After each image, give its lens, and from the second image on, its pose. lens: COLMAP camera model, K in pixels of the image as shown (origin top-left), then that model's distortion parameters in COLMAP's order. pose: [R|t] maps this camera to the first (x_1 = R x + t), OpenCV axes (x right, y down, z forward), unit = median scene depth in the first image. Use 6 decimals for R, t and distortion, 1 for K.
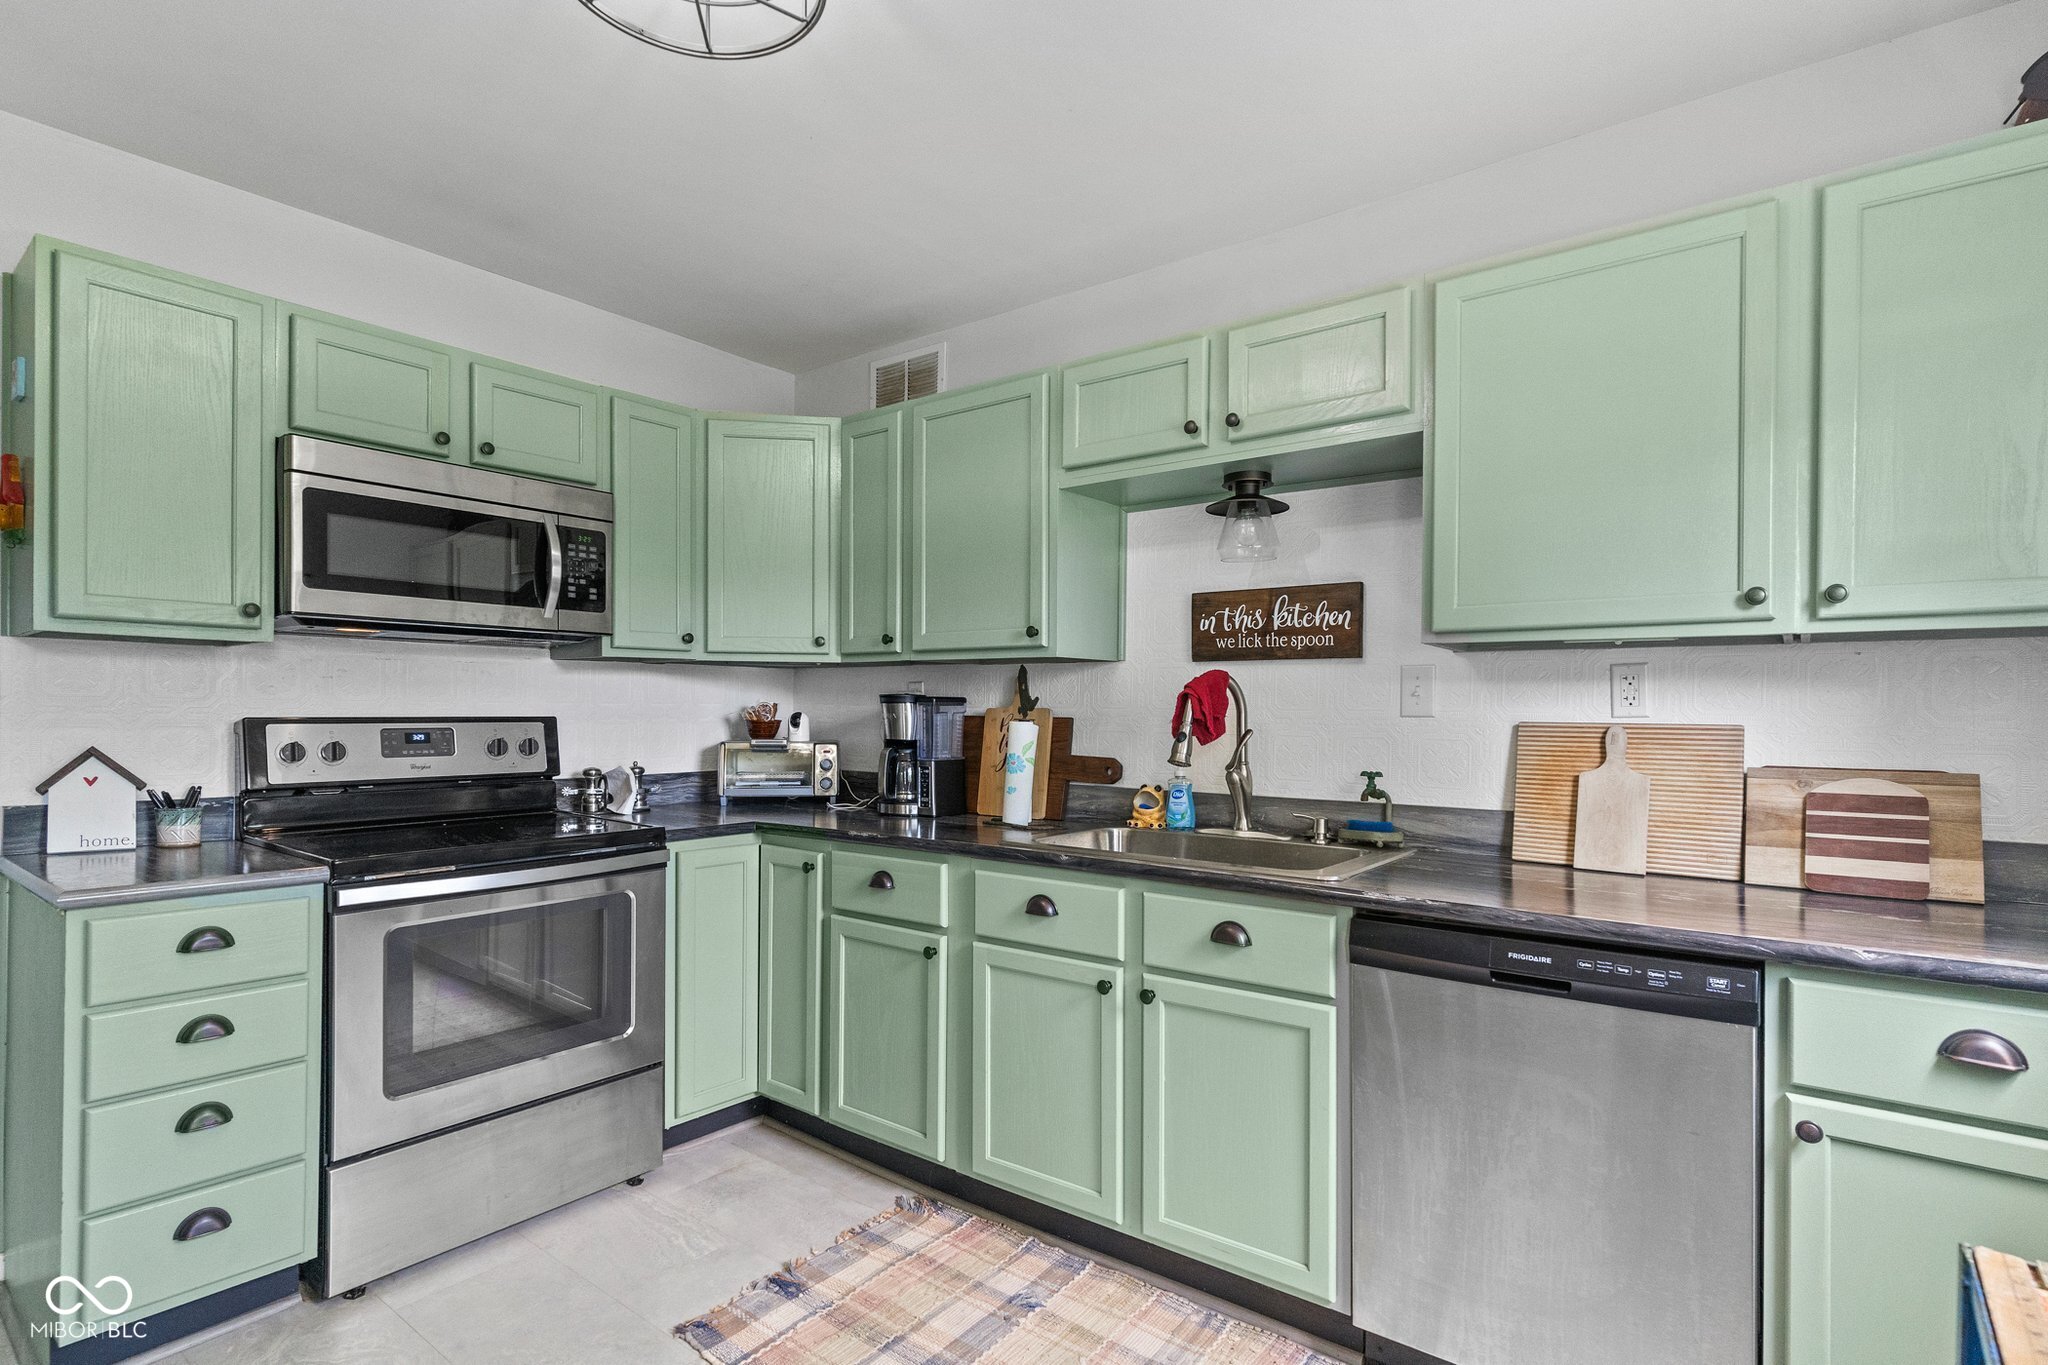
lens RADIAL K [[1003.7, 0, 1024.3], [0, 1003.7, 701.5], [0, 0, 1]] dist [0.016757, 0.000748]
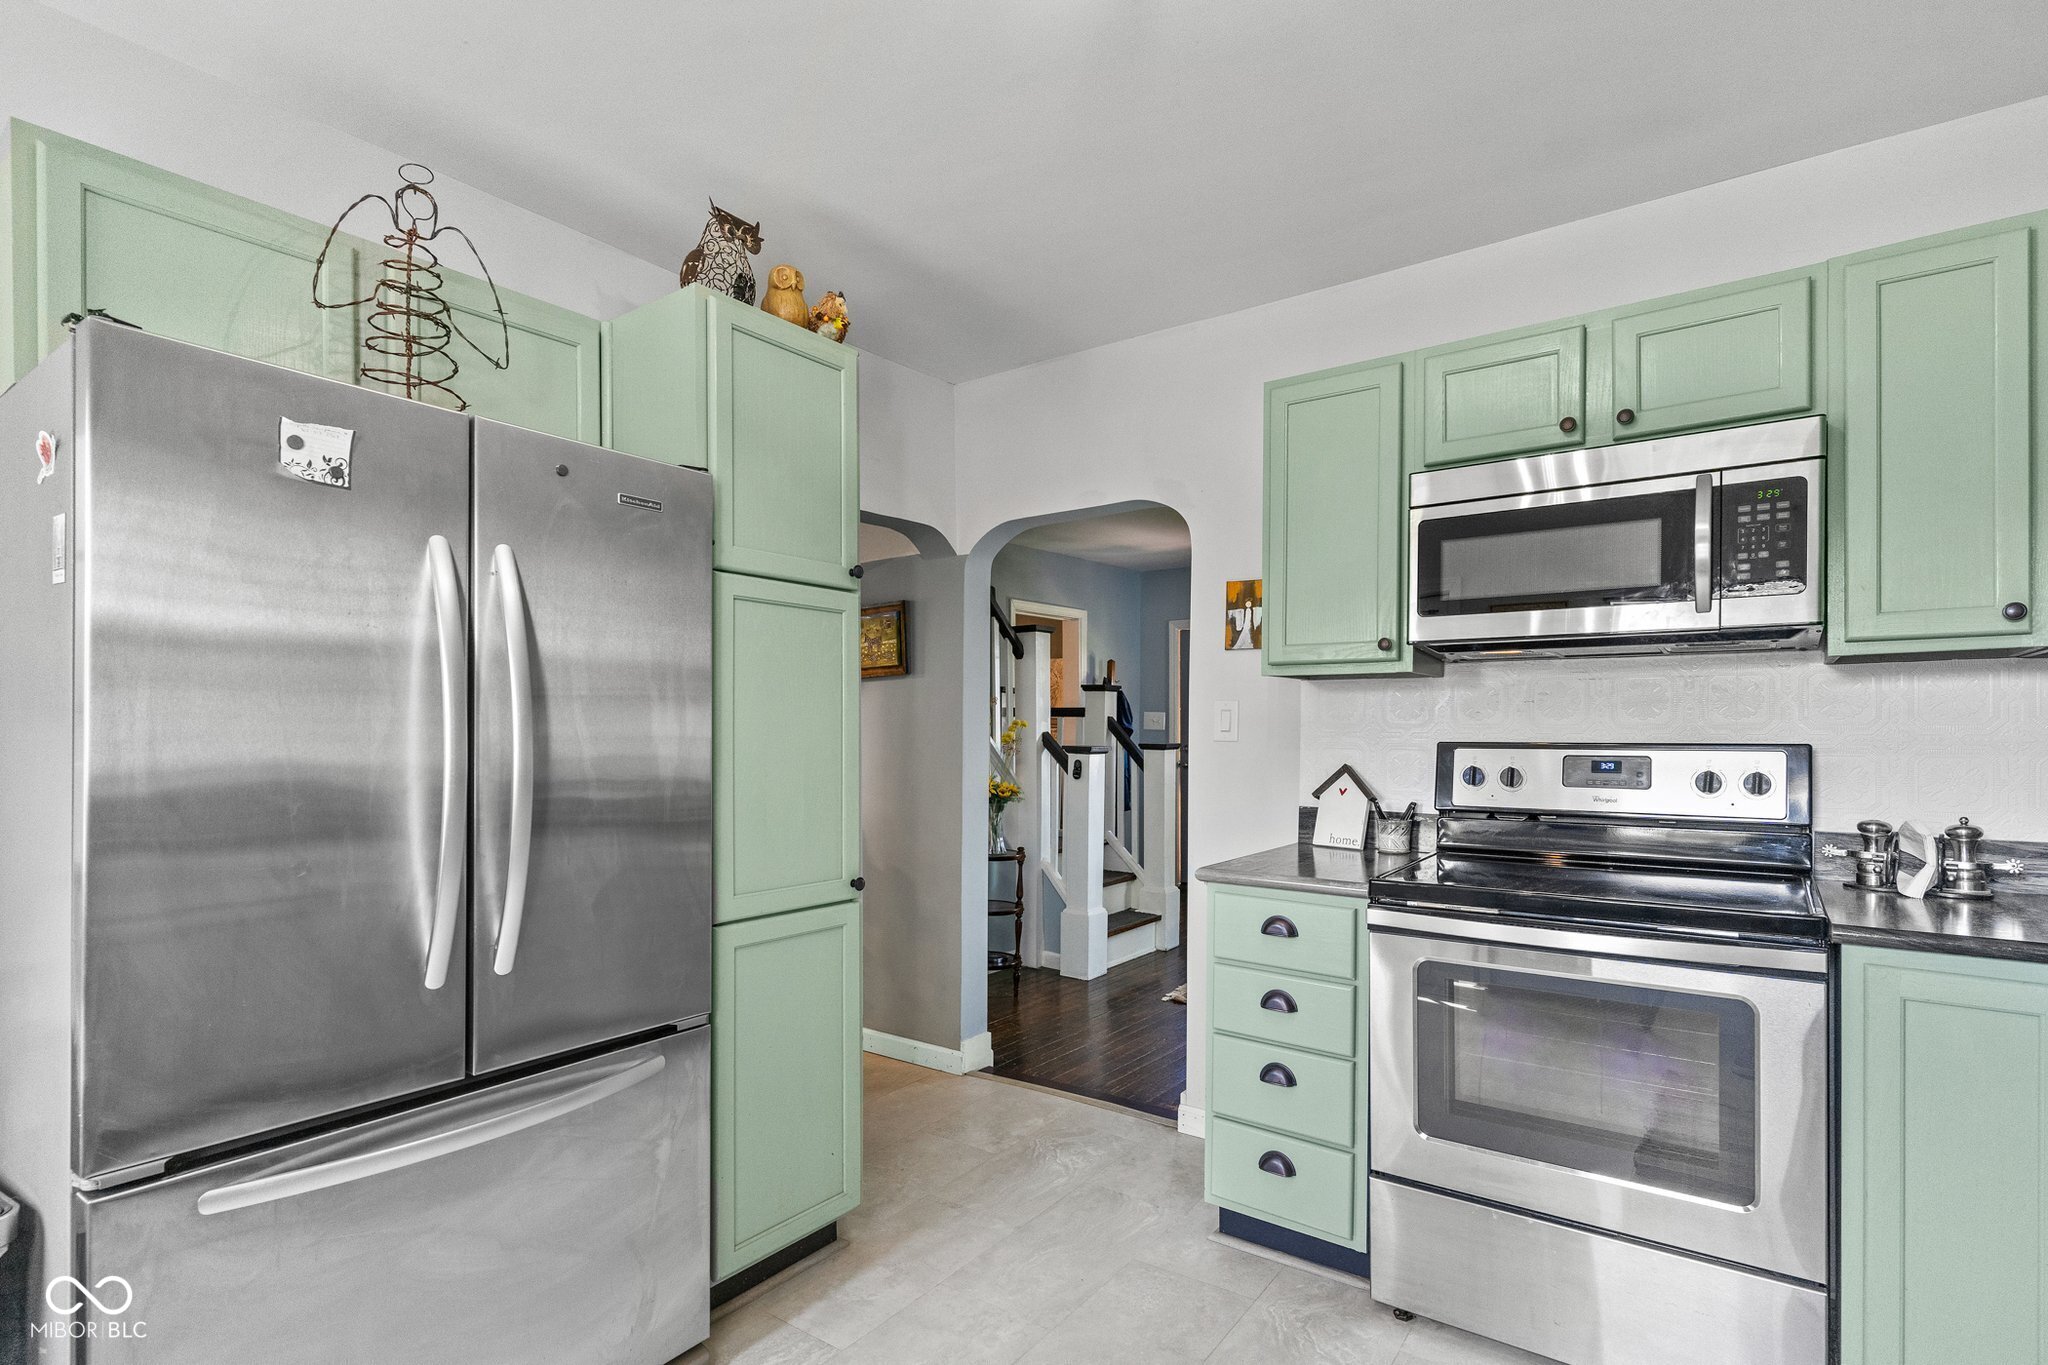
lens RADIAL K [[1003.7, 0, 1029.6], [0, 1003.7, 730.8], [0, 0, 1]] dist [0.016757, 0.000748]
pose [[0.056660, -0.006137, -0.998375, 0.276716], [0.007064, 0.999959, -0.005746, 0.006894], [0.998369, -0.006727, 0.056701, 0.495652]]
